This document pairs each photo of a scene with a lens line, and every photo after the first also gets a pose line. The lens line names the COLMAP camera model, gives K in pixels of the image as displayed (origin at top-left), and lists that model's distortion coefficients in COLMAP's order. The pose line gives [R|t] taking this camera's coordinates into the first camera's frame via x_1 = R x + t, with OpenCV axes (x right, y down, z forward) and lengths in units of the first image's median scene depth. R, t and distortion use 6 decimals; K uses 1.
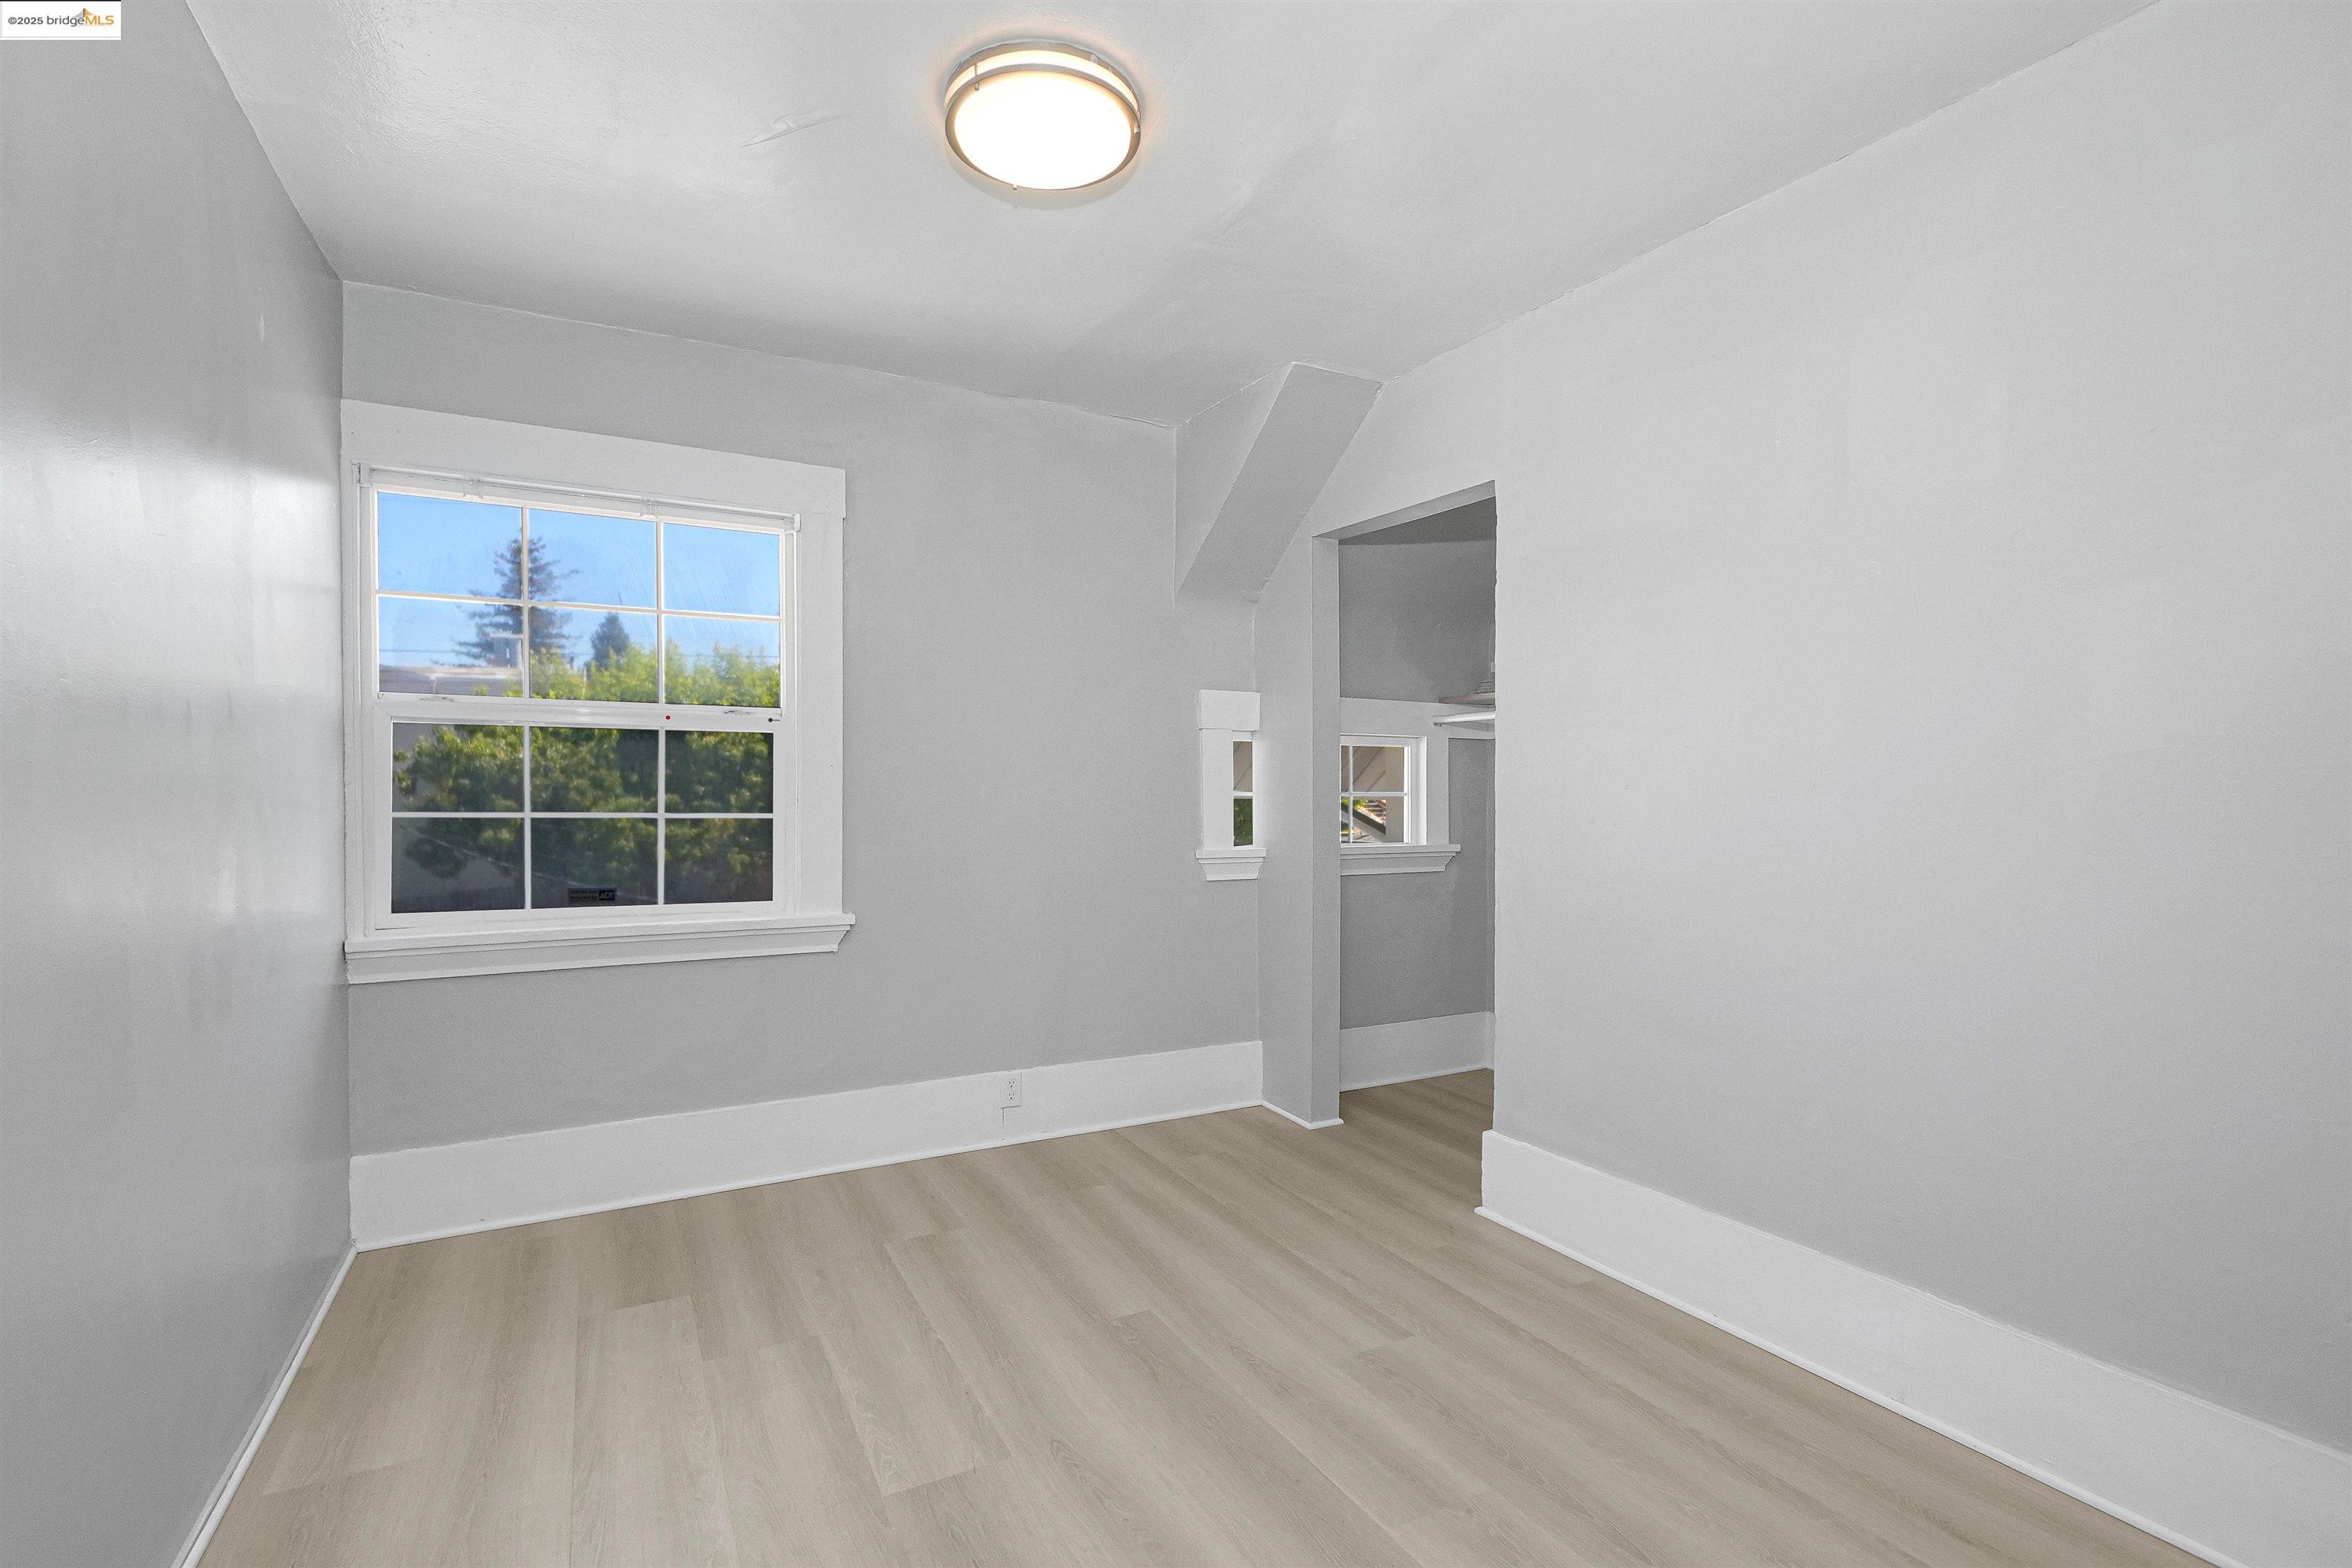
lens RADIAL K [[1054.1, 0, 1150.0], [0, 1054.1, 777.9], [0, 0, 1]] dist [-0.008791, 0.000527]
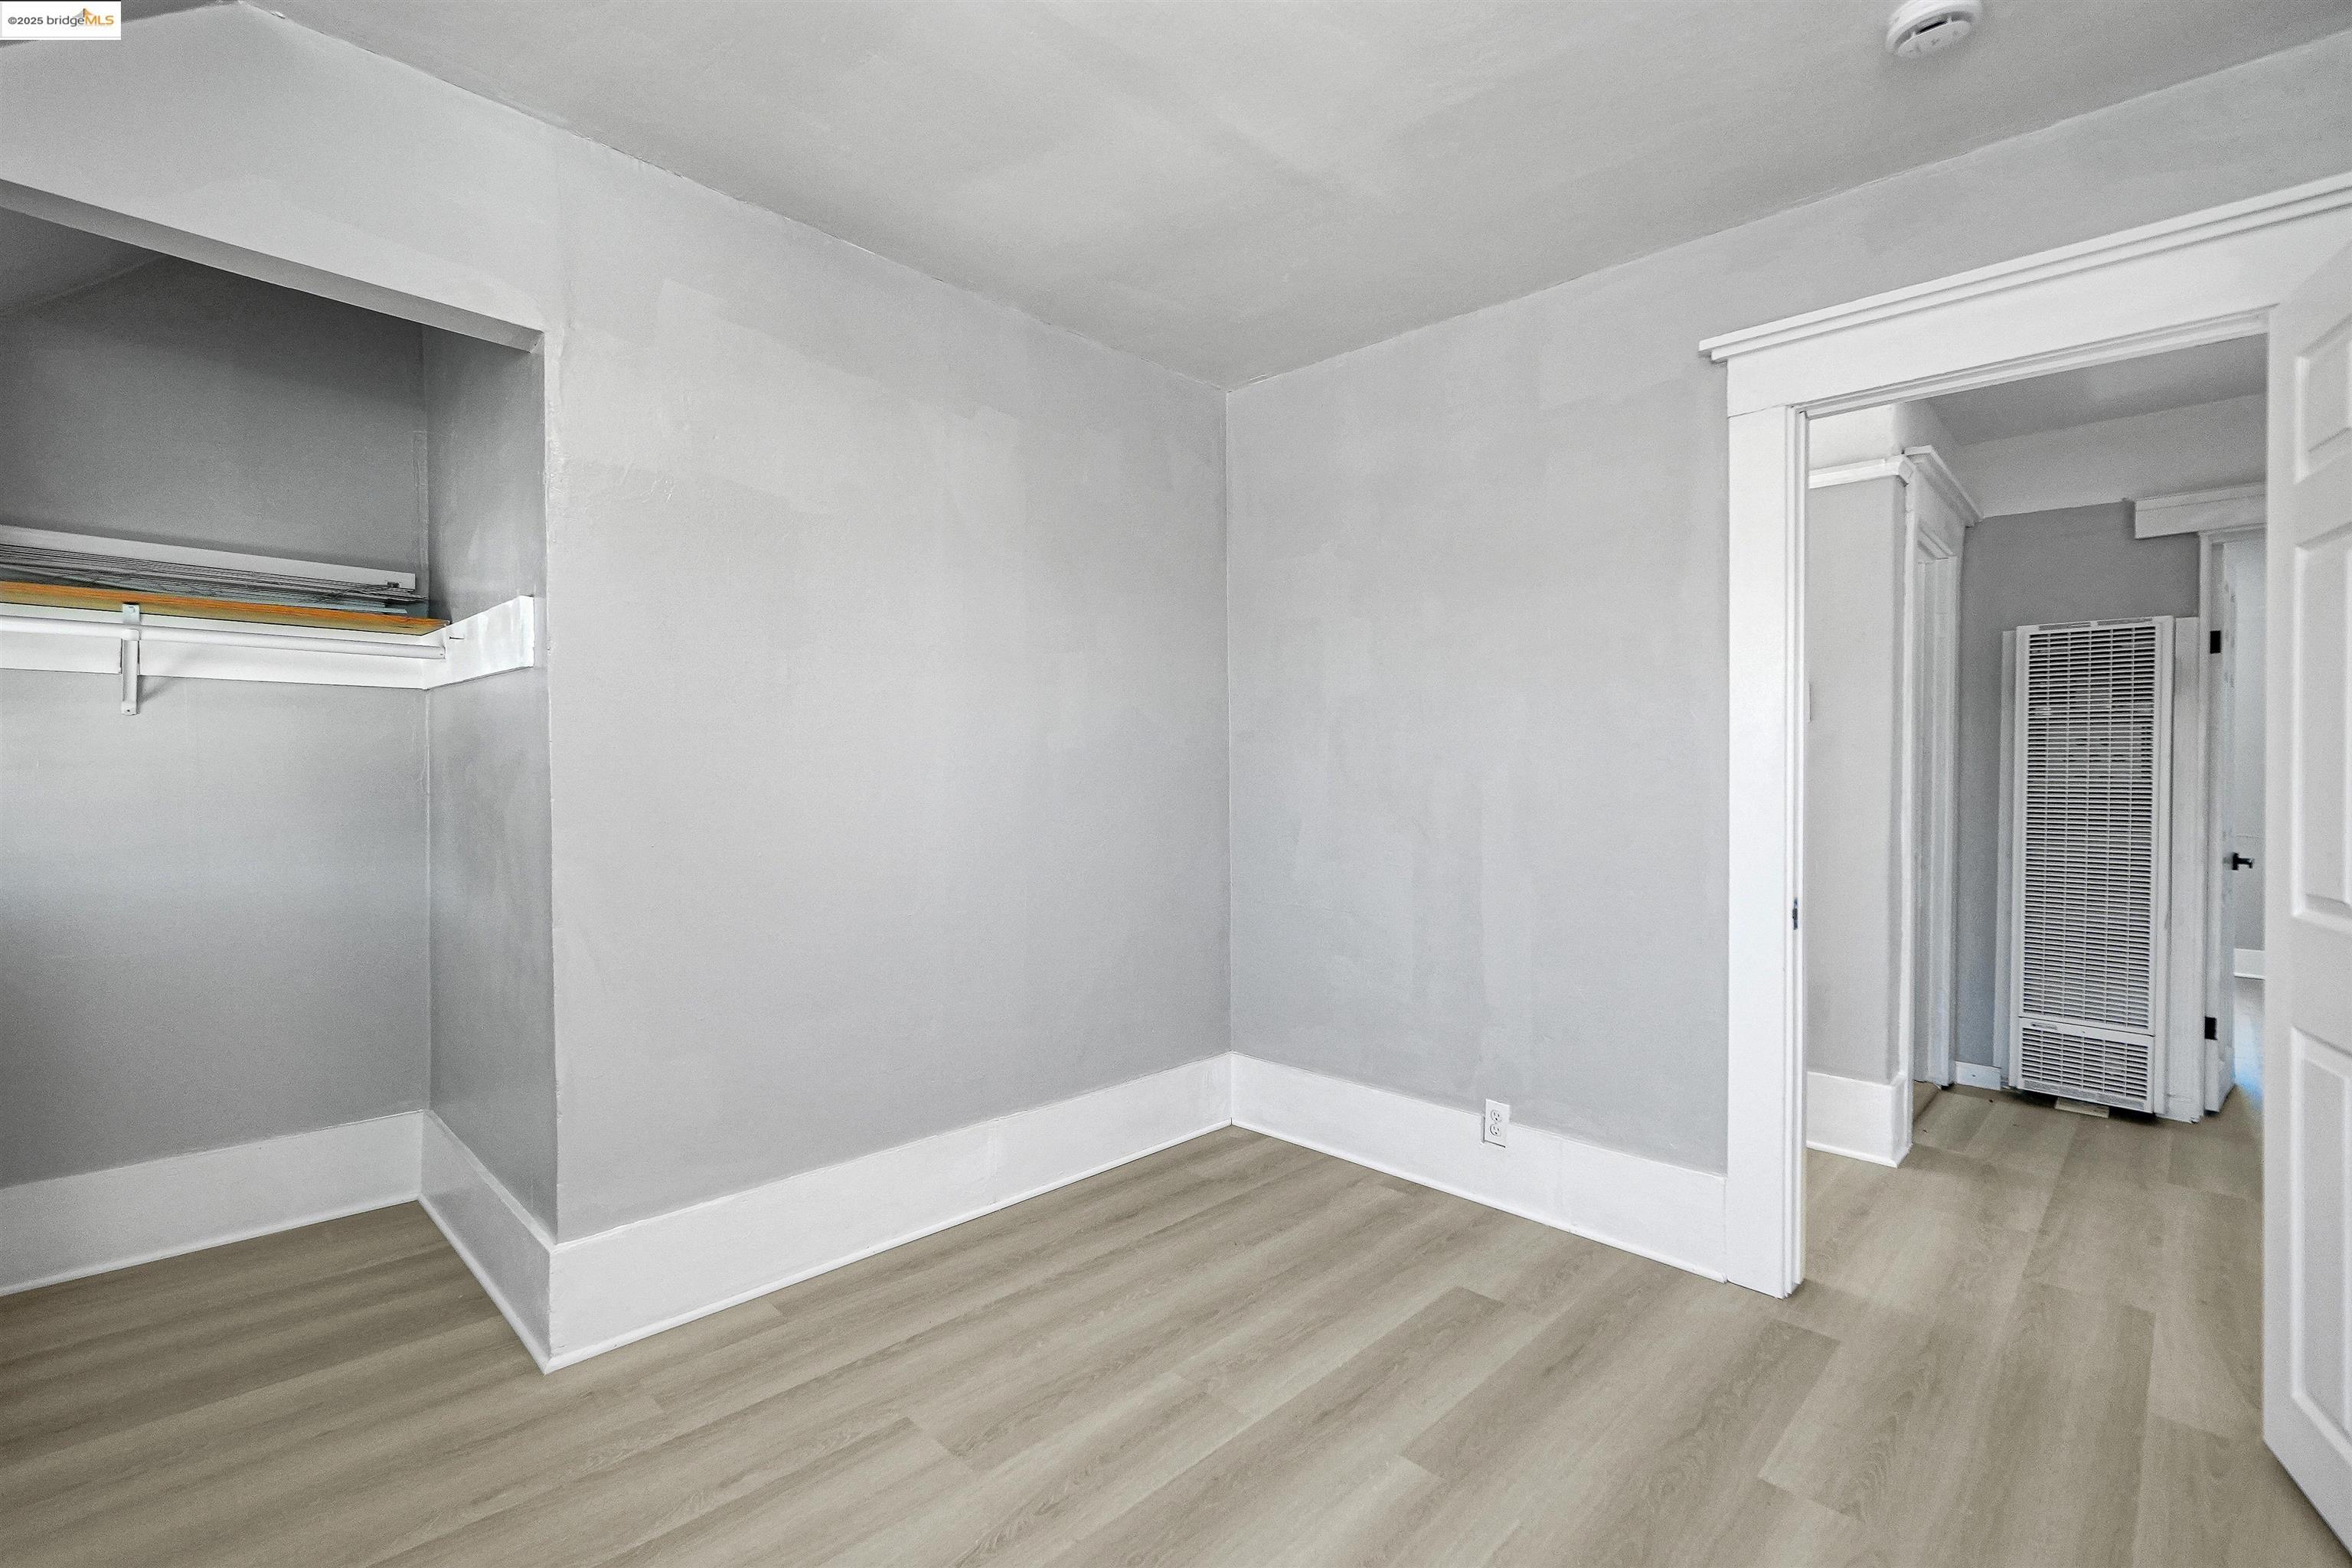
lens RADIAL K [[1054.1, 0, 1150.0], [0, 1054.1, 777.9], [0, 0, 1]] dist [-0.008791, 0.000527]
pose [[-0.292568, -0.009092, 0.956202, -0.604643], [-0.011214, 0.999919, 0.006077, 0.013607], [-0.956179, -0.008945, -0.292646, 1.069530]]
